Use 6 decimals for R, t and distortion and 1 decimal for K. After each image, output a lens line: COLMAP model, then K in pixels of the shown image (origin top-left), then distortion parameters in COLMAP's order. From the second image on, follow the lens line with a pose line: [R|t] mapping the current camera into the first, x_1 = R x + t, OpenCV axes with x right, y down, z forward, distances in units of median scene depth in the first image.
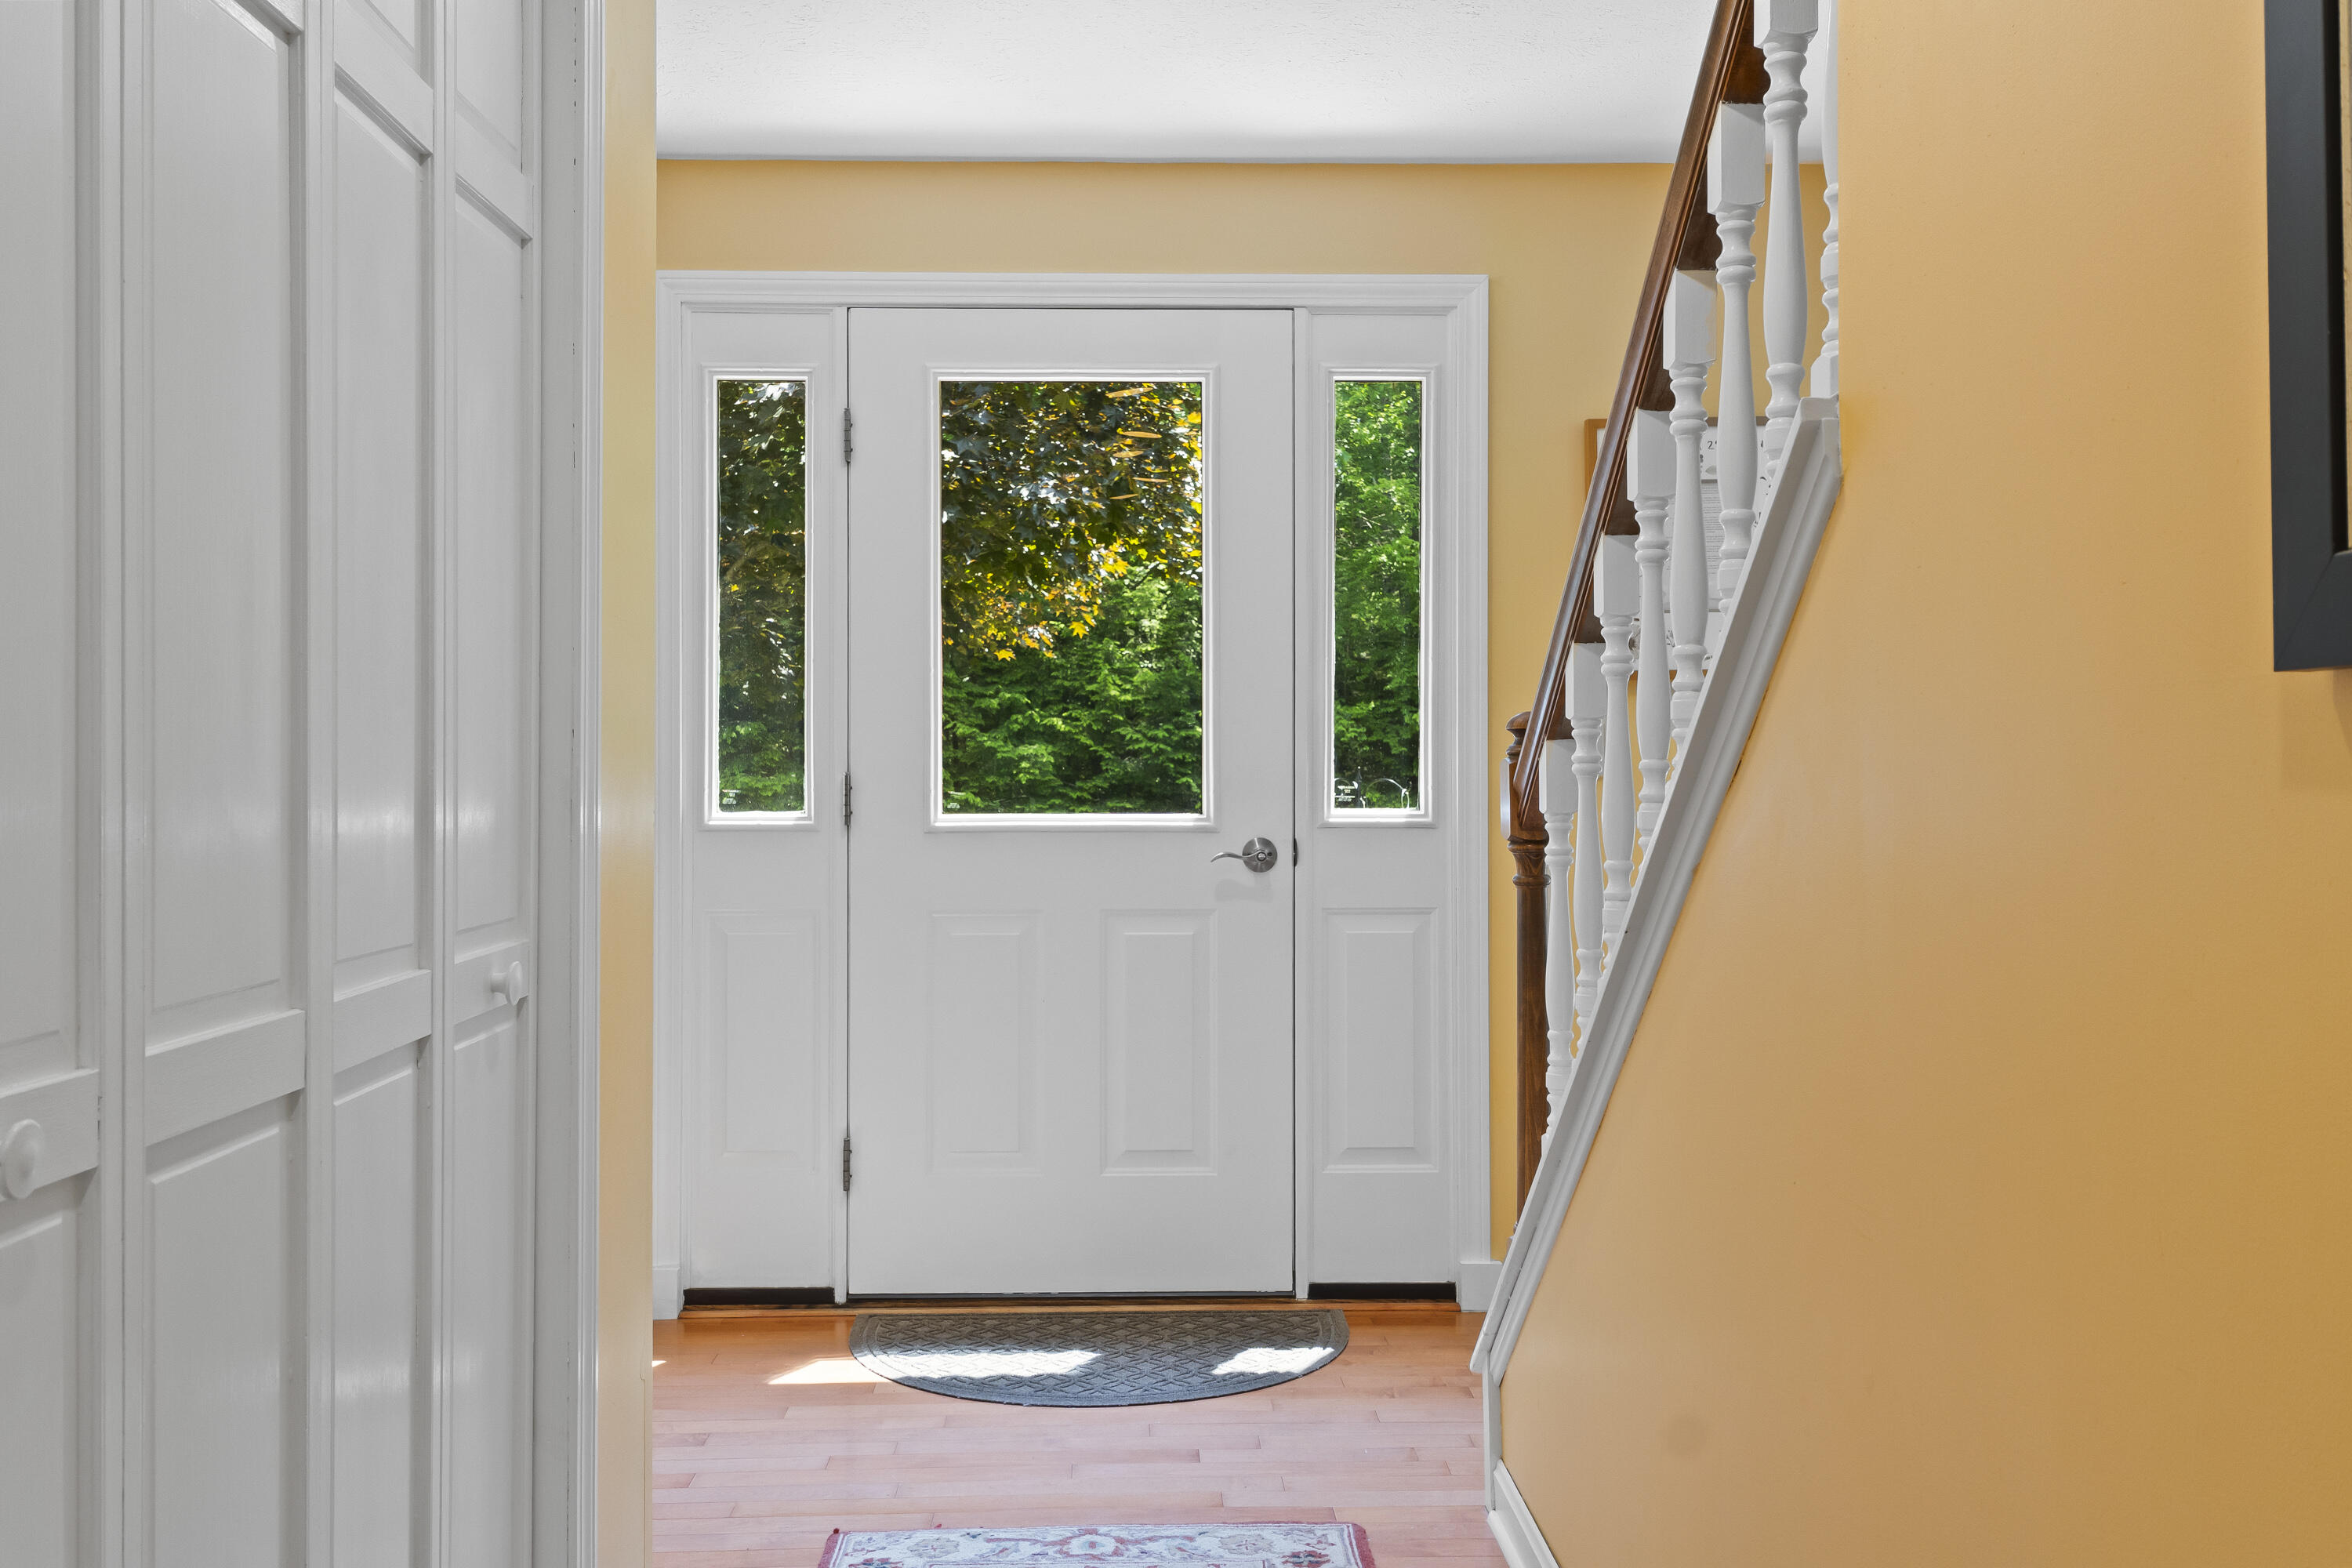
lens RADIAL K [[2034.4, 0, 1176.2], [0, 2034.4, 776.4], [0, 0, 1]] dist [0.004401, 0.000769]
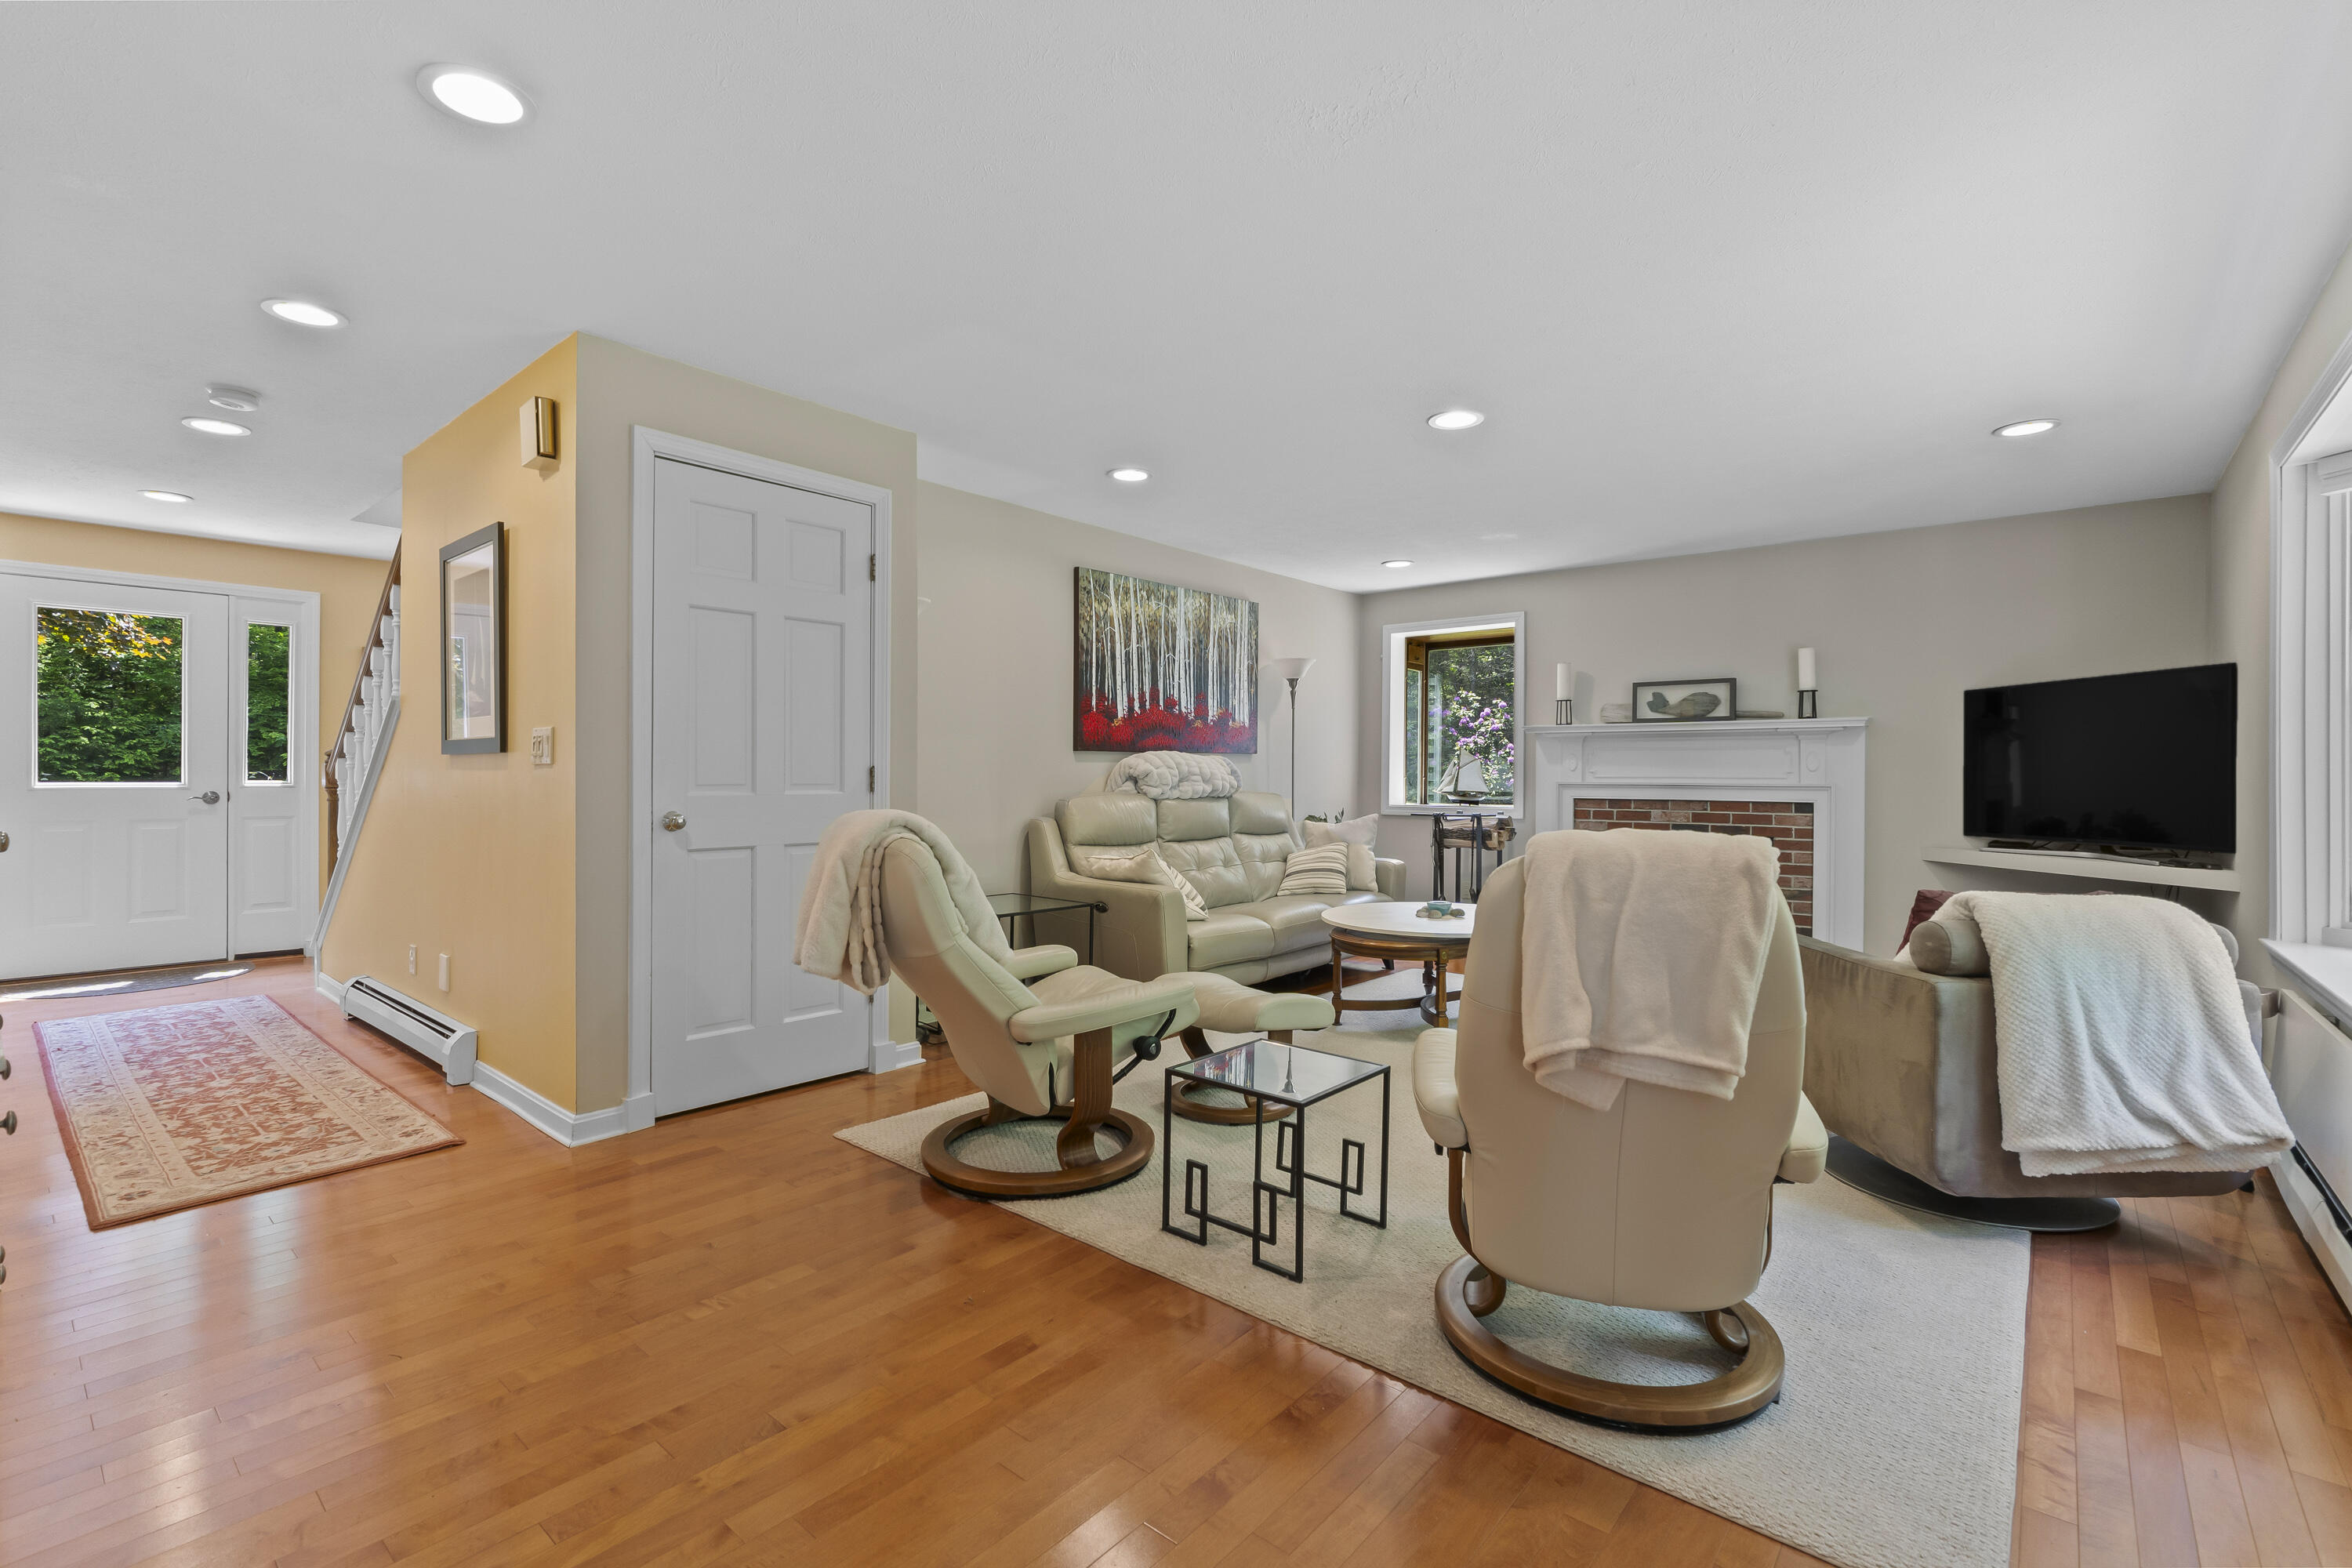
lens RADIAL K [[1042.8, 0, 1172.4], [0, 1042.8, 780.1], [0, 0, 1]] dist [-0.003701, -0.000701]
pose [[0.671855, 0.001949, 0.740680, -0.122219], [-0.006029, 0.999978, 0.002838, 0.004009], [-0.740658, -0.006372, 0.671852, -0.864056]]
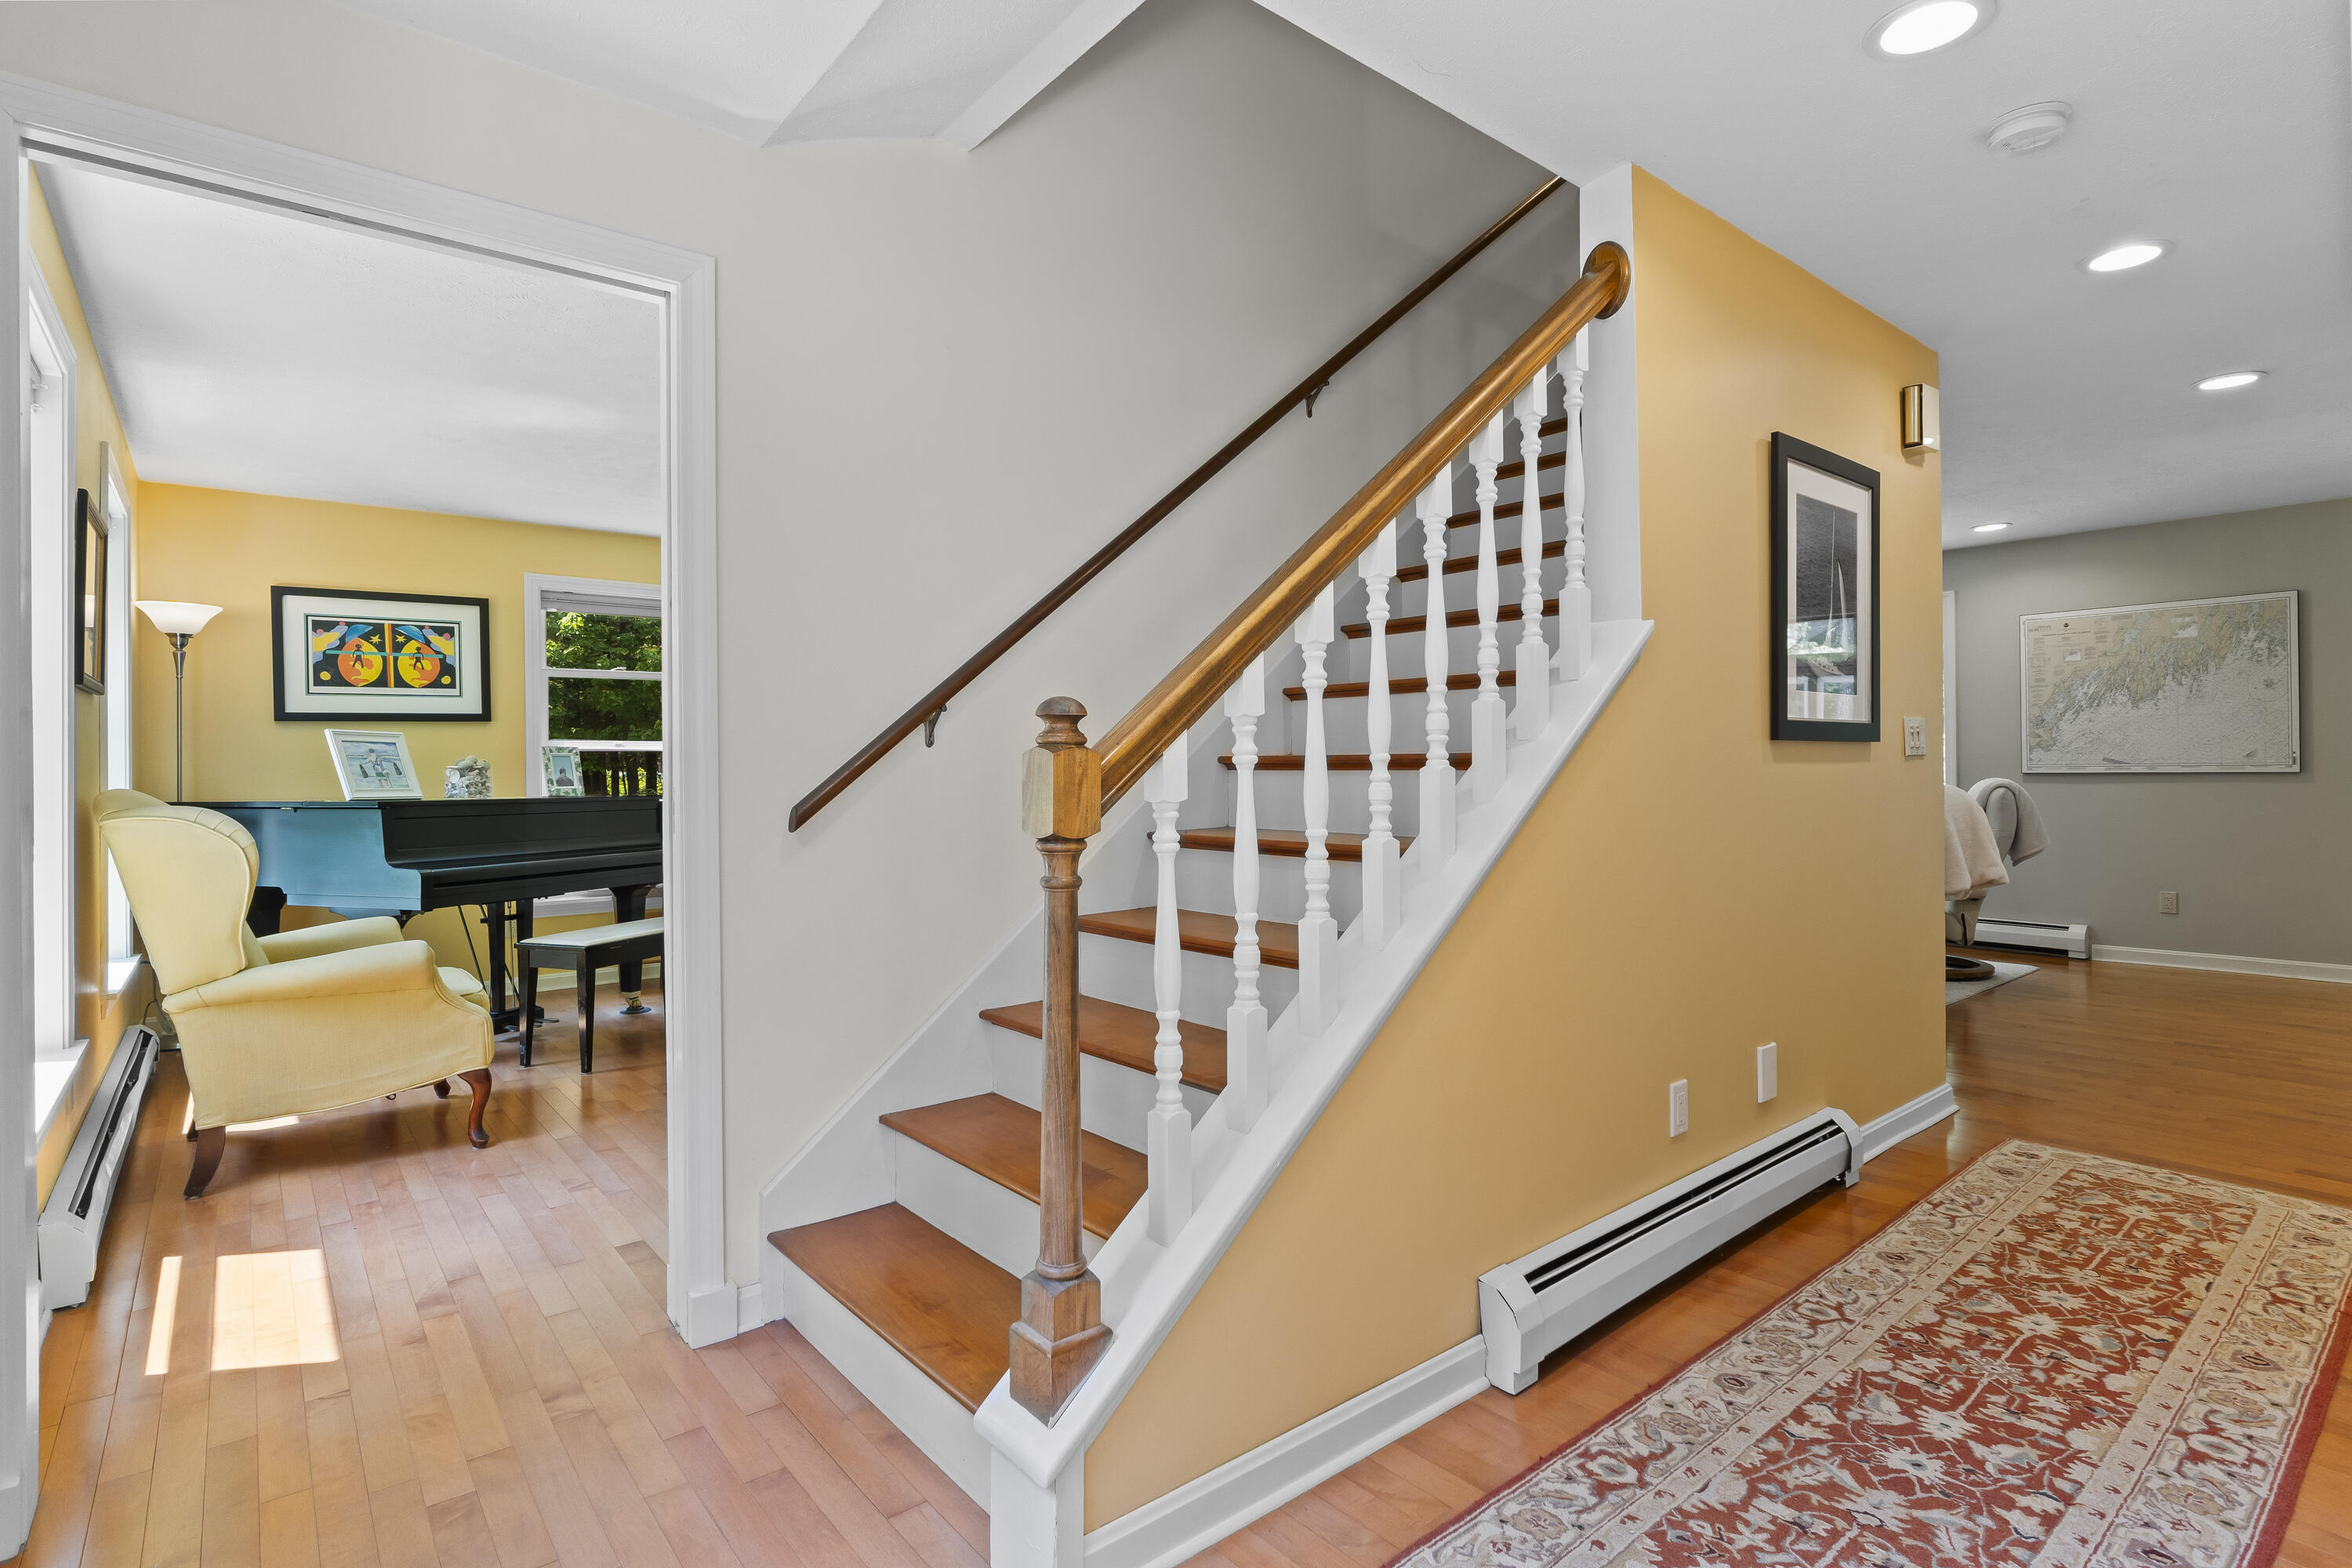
lens RADIAL K [[1145.1, 0, 1176.6], [0, 1145.1, 774.8], [0, 0, 1]] dist [-0.002643, -0.000205]
pose [[-0.612841, 0.002201, 0.790203, -0.235216], [0.010793, 0.999926, 0.005586, -0.002232], [-0.790132, 0.011952, -0.612820, 2.183291]]
